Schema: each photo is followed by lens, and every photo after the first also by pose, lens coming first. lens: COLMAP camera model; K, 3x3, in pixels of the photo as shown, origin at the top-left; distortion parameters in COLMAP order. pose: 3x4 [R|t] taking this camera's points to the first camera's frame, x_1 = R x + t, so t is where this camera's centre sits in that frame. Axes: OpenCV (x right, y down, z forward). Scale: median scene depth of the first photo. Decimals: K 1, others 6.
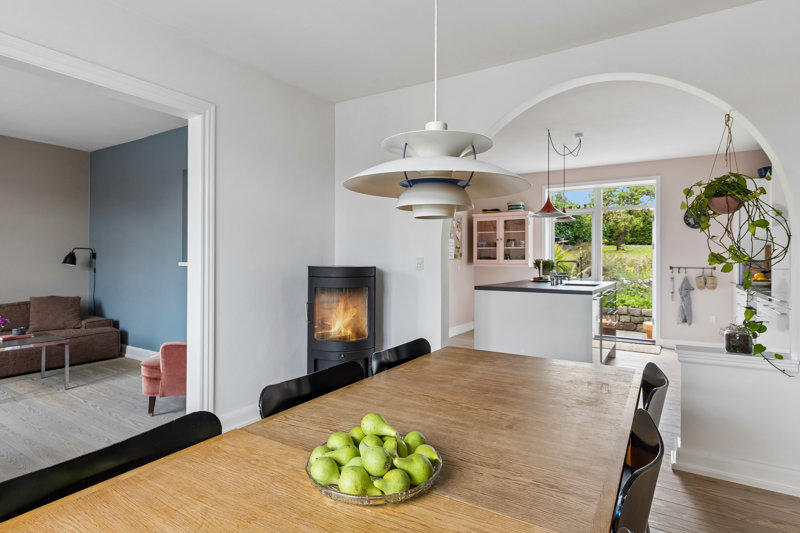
lens RADIAL K [[453.1, 0, 397.1], [0, 453.1, 260.5], [0, 0, 1]] dist [-0.003783, -0.000779]
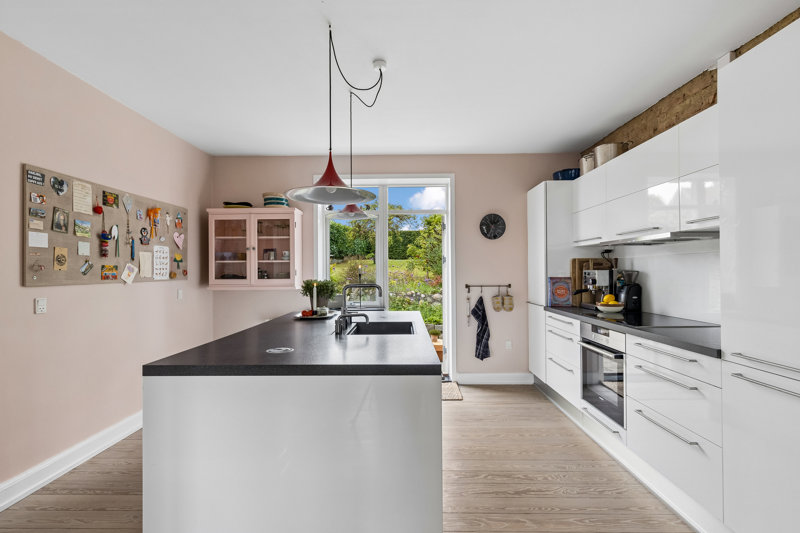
lens RADIAL K [[383.0, 0, 397.6], [0, 383.0, 266.5], [0, 0, 1]] dist [-0.003759, -0.000150]
pose [[0.859261, -0.003419, 0.511526, 0.125480], [0.011089, 0.999867, -0.011944, -0.011359], [-0.511418, 0.015935, 0.859184, 0.415528]]
